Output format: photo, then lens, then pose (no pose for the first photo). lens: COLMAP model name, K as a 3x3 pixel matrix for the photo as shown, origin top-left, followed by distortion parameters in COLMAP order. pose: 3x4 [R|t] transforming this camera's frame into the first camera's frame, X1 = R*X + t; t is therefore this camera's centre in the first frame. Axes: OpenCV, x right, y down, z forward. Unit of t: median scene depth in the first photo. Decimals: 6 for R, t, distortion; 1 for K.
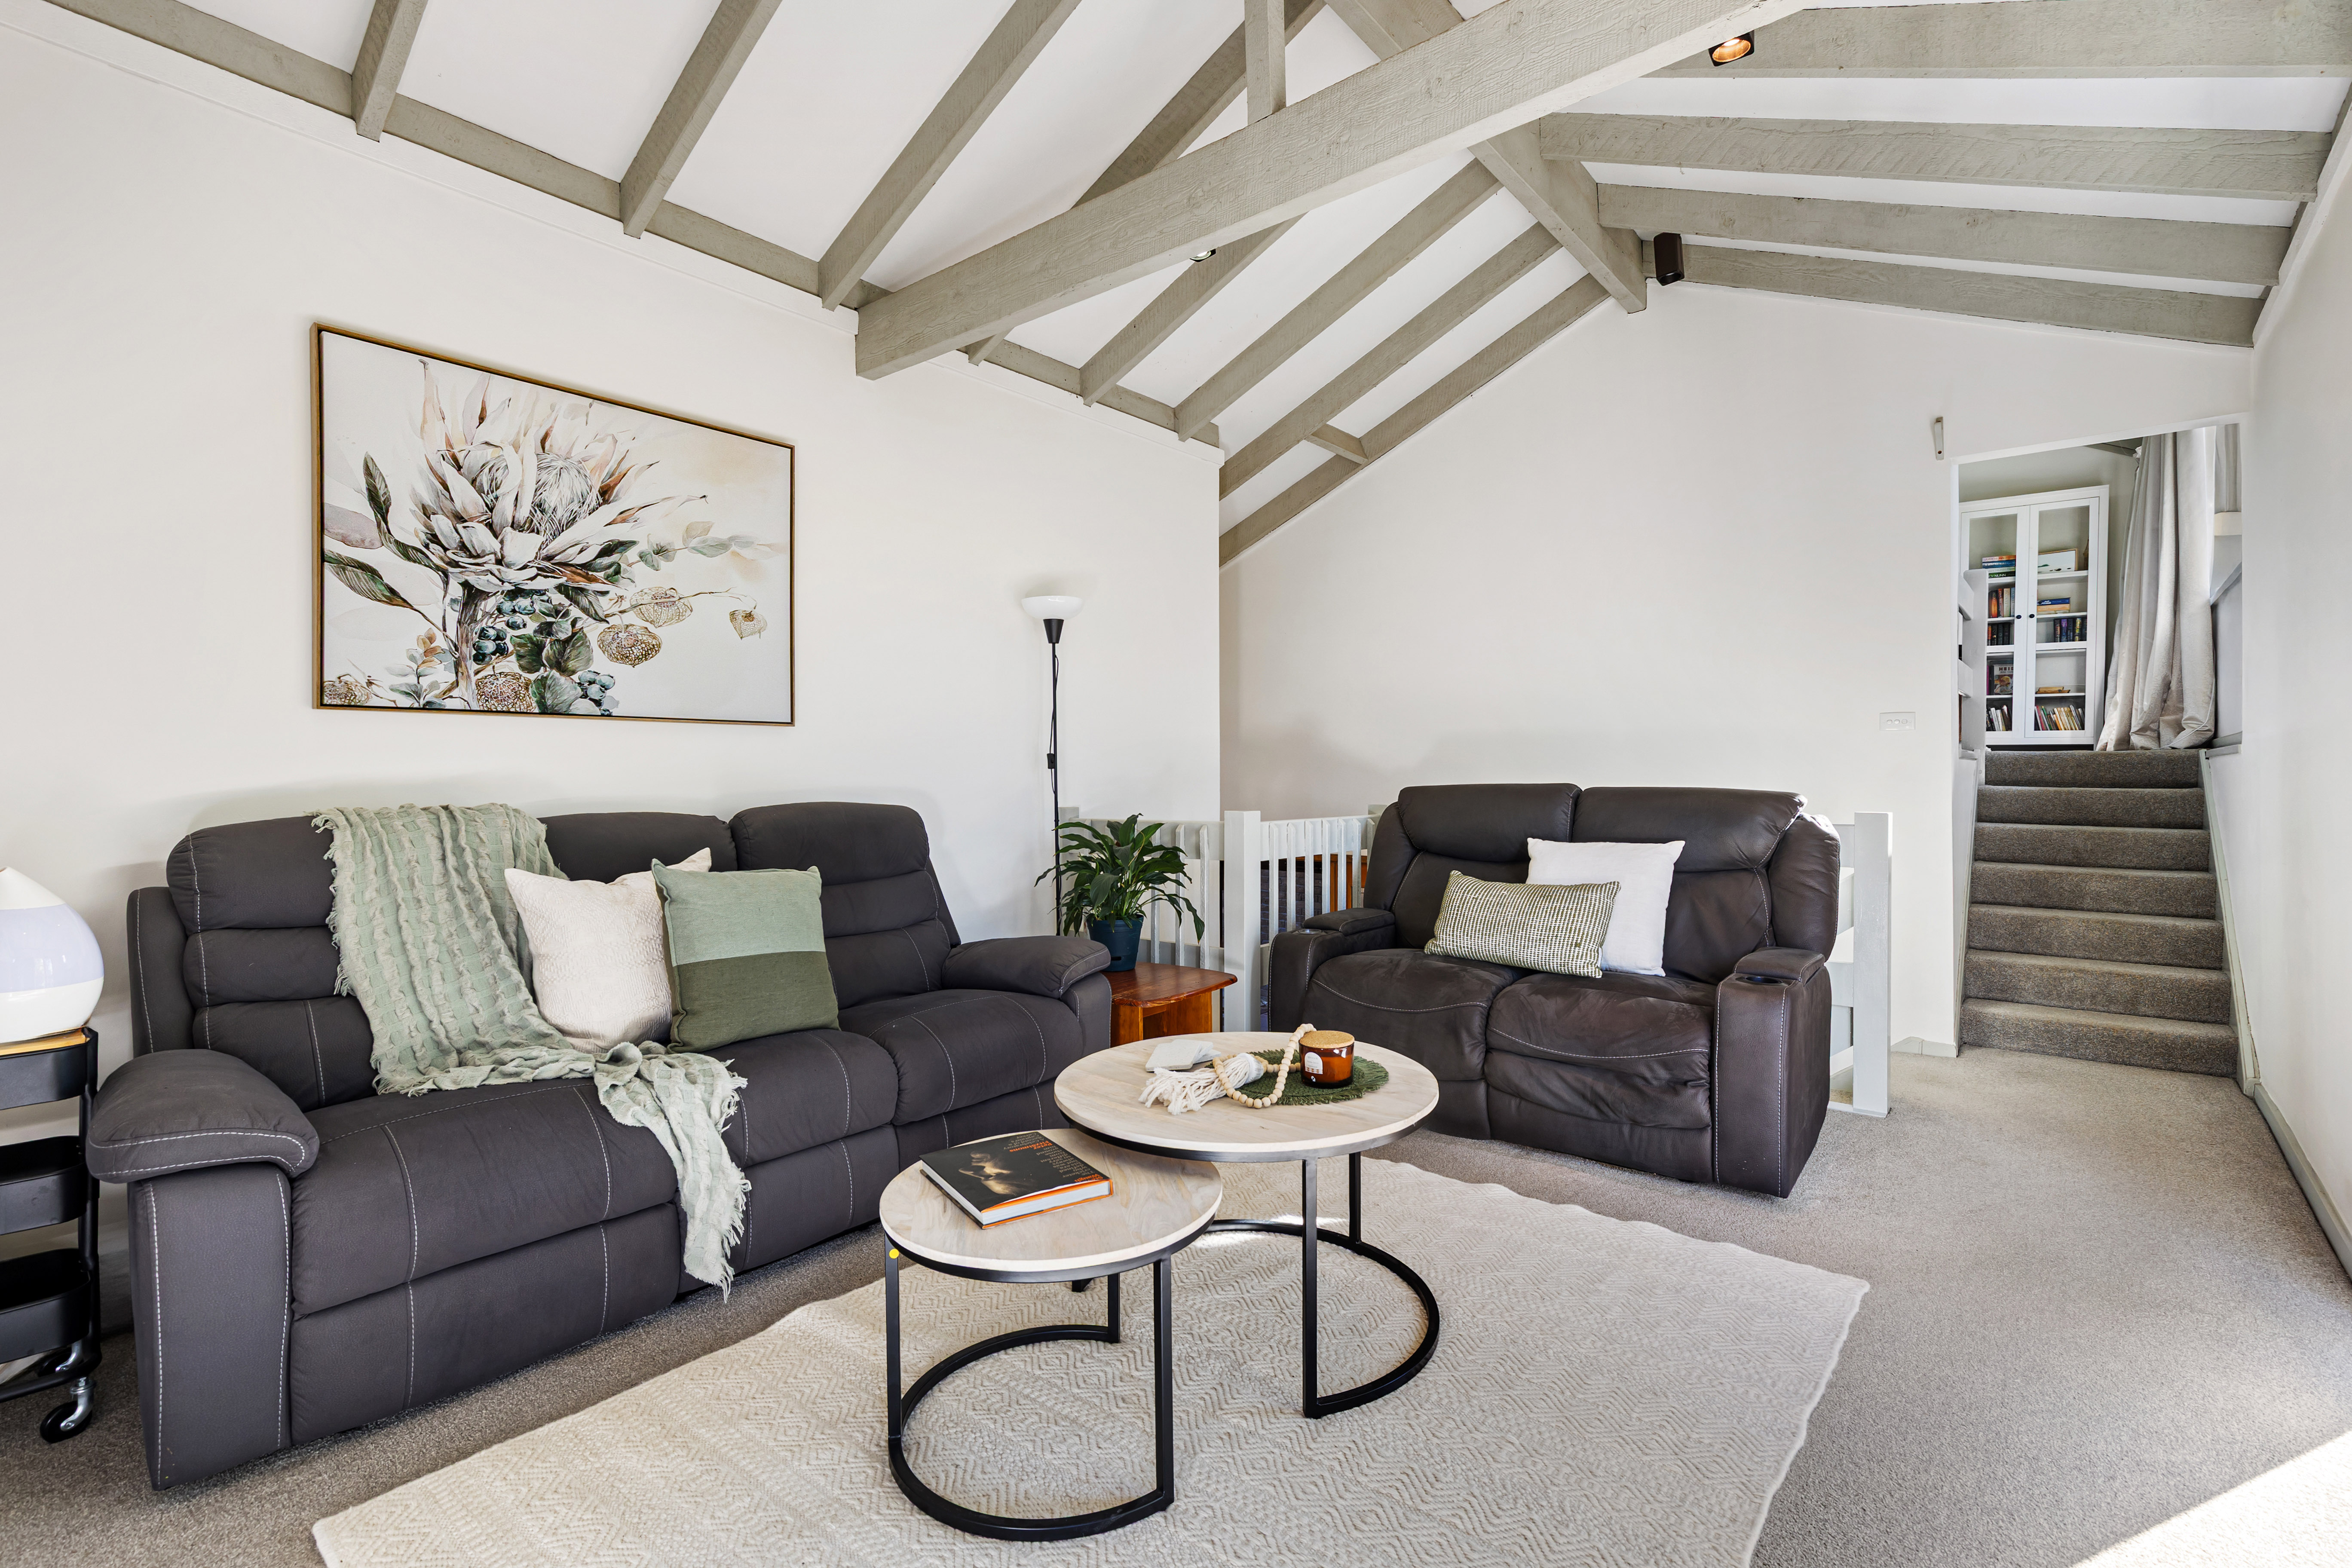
lens RADIAL K [[1056.6, 0, 1176.0], [0, 1056.6, 784.0], [0, 0, 1]] dist [0.000152, -0.000014]
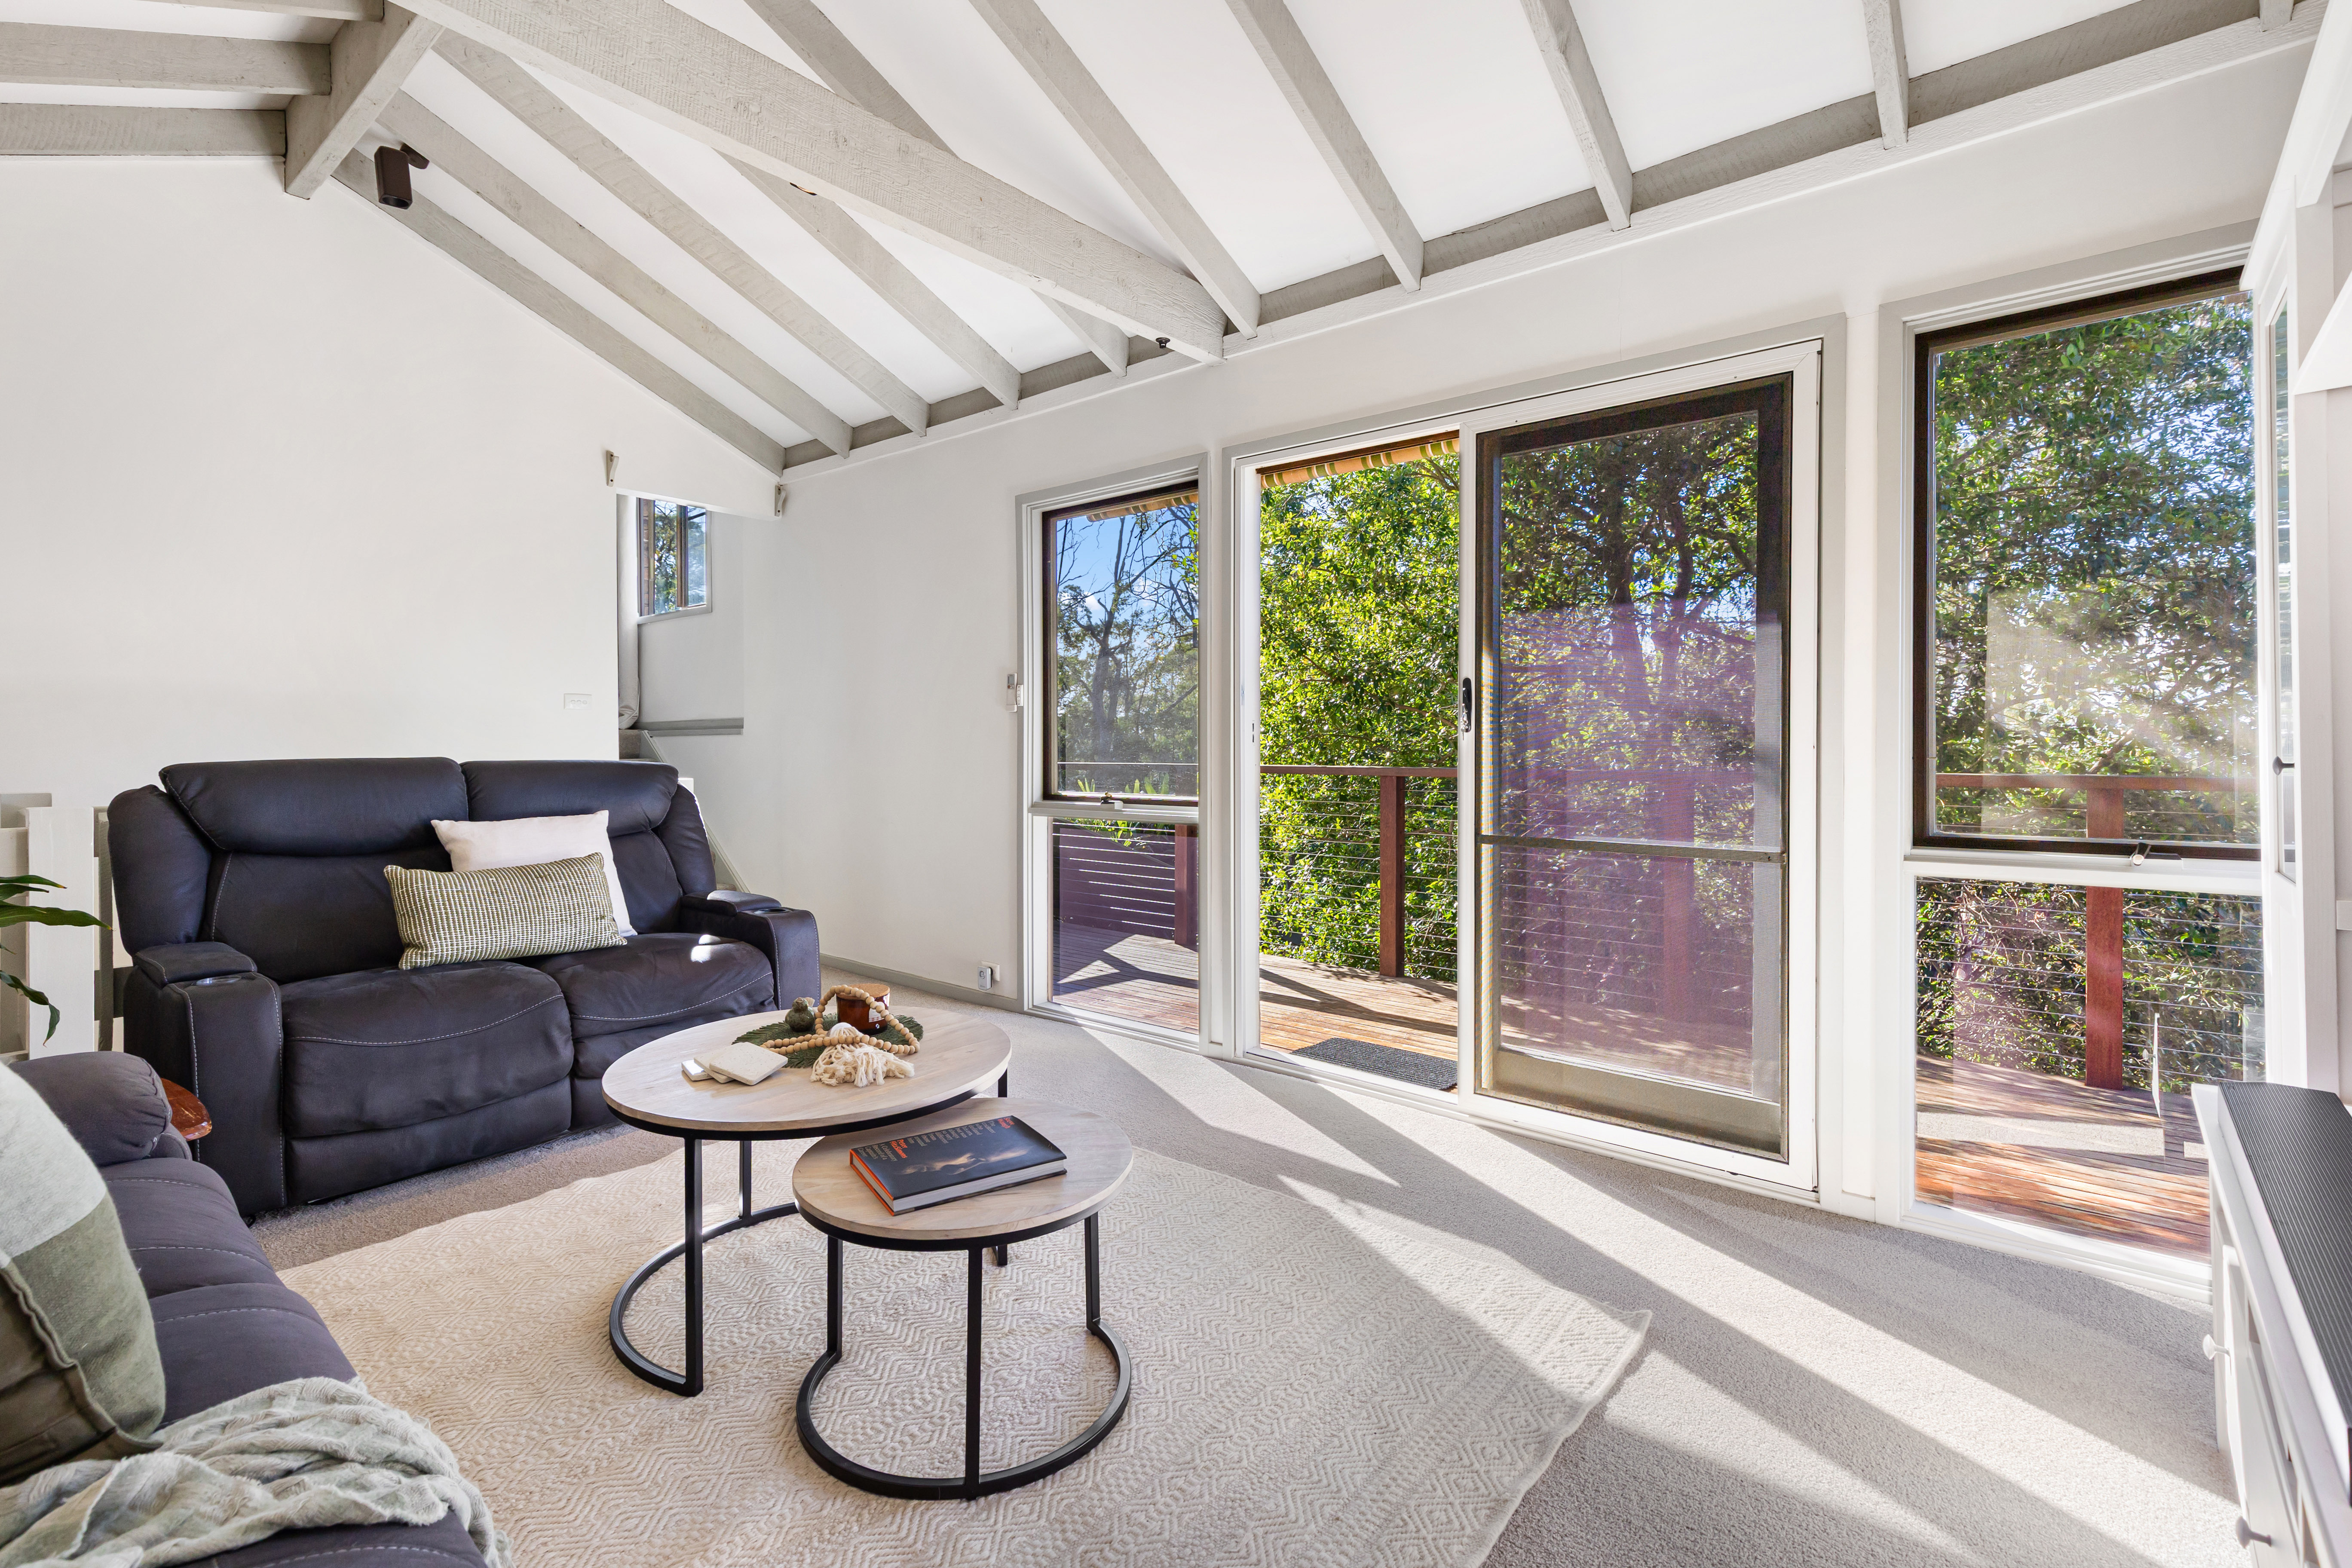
lens RADIAL K [[1098.9, 0, 1176.0], [0, 1098.9, 784.0], [0, 0, 1]] dist [0.000594, 0.000084]
pose [[0.000726, -0.031095, 0.999516, -0.633071], [0.013217, 0.999429, 0.031083, 0.002103], [-0.999912, 0.013188, 0.001137, 0.447027]]
